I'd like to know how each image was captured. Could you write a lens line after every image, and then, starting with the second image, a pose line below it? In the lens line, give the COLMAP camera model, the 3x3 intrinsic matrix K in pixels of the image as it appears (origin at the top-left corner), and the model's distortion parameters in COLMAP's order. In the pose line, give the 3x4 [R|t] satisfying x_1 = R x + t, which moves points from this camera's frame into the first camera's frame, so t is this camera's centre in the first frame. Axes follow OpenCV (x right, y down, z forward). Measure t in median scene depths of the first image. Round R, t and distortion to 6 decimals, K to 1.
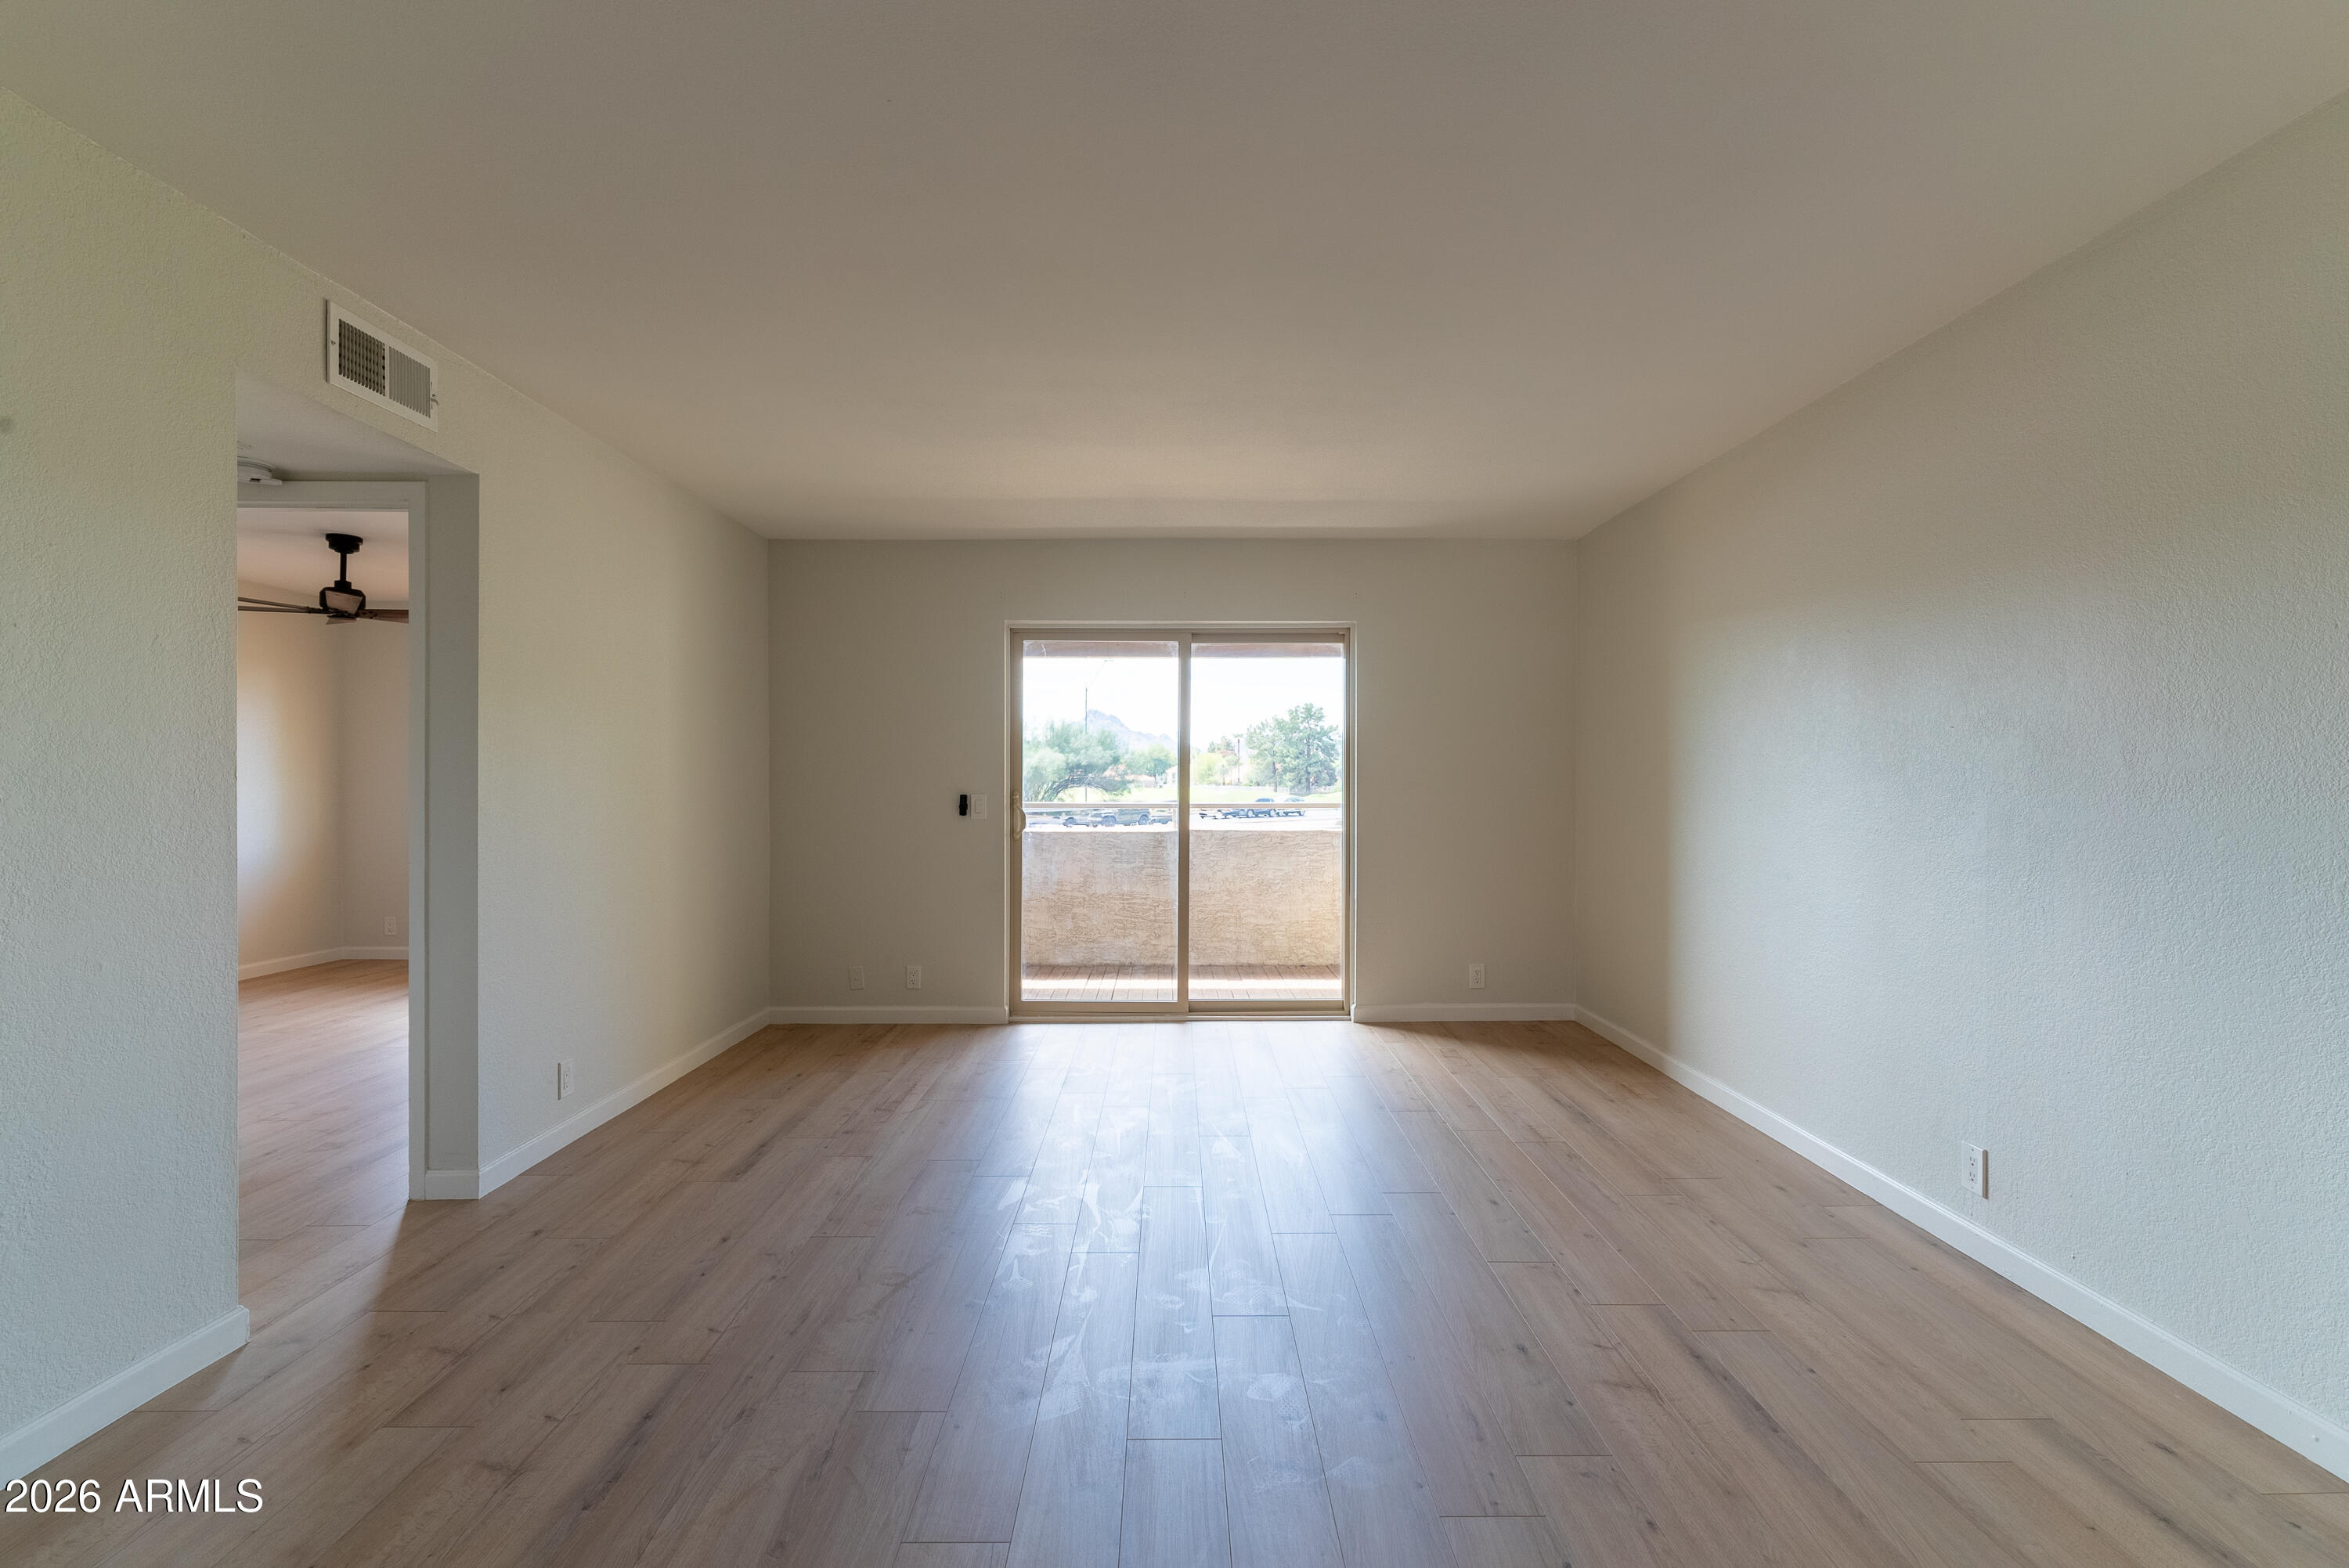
lens RADIAL K [[1127.2, 0, 1163.0], [0, 1127.2, 782.6], [0, 0, 1]] dist [0.003069, -0.000193]
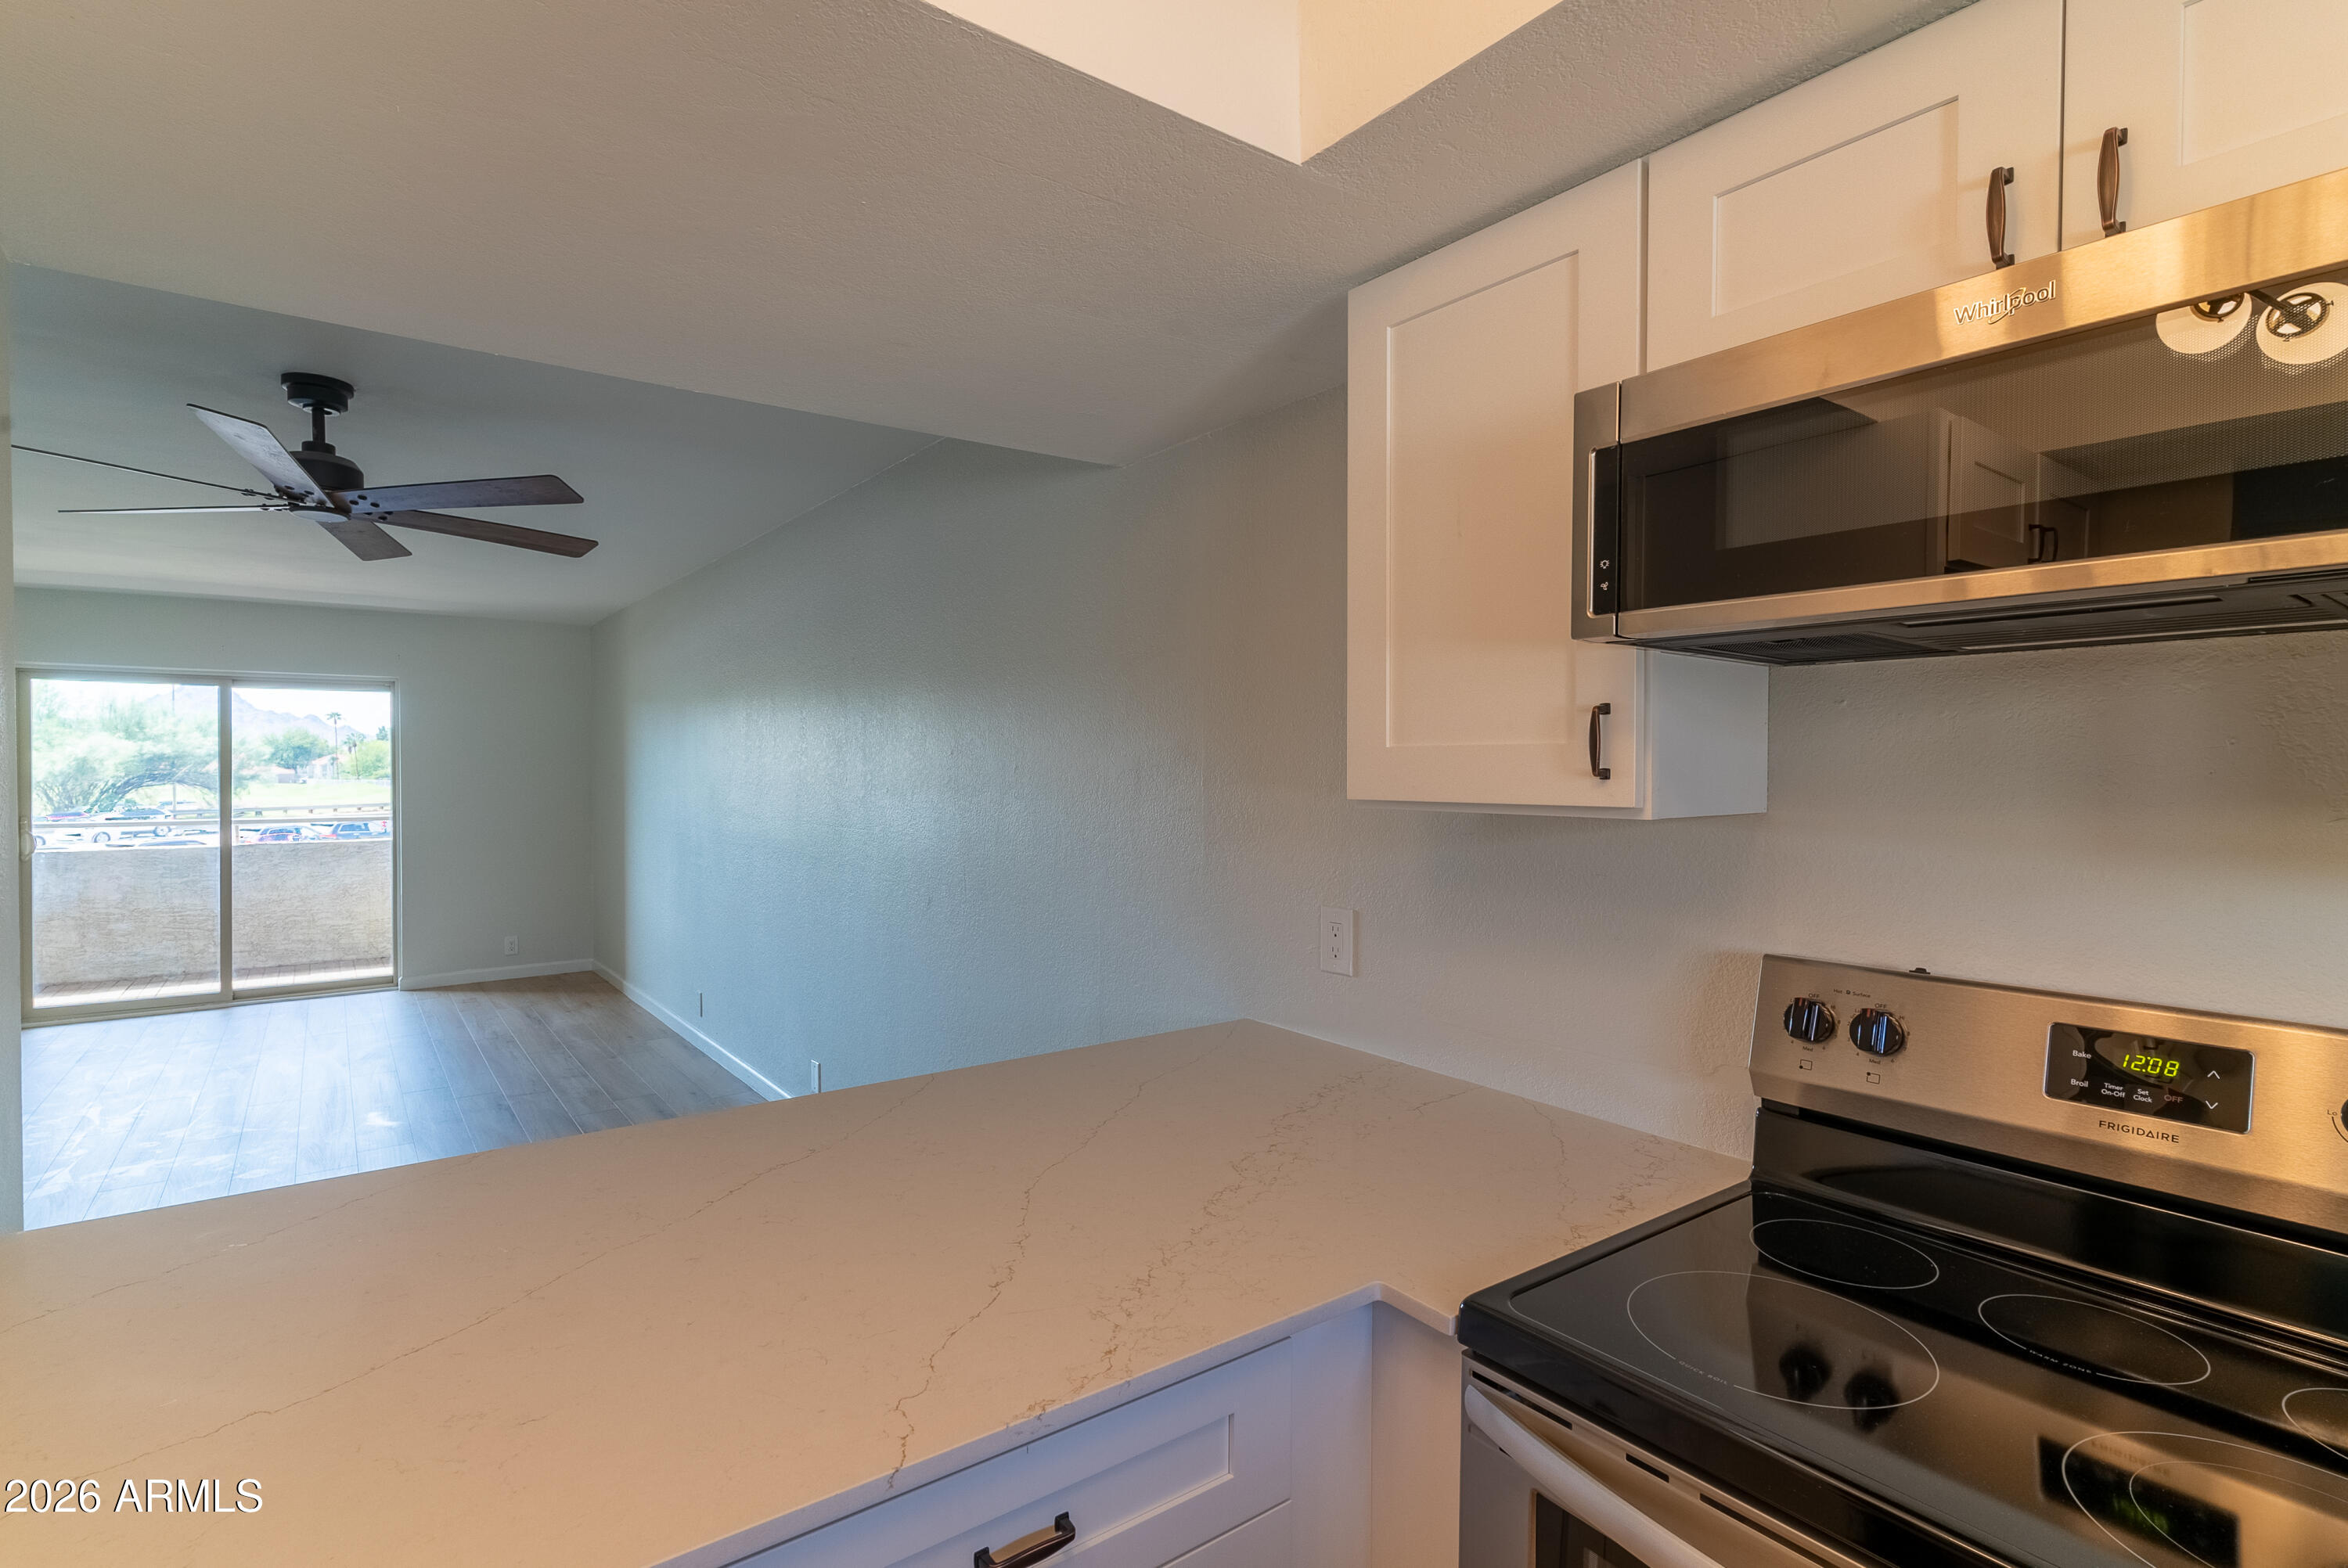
lens RADIAL K [[1126.7, 0, 1162.5], [0, 1126.7, 782.6], [0, 0, 1]] dist [0.003069, -0.000193]
pose [[0.796867, -0.010248, 0.604068, 0.082654], [0.005693, 0.999939, 0.009454, -0.028362], [-0.604128, -0.004095, 0.796877, -0.505465]]
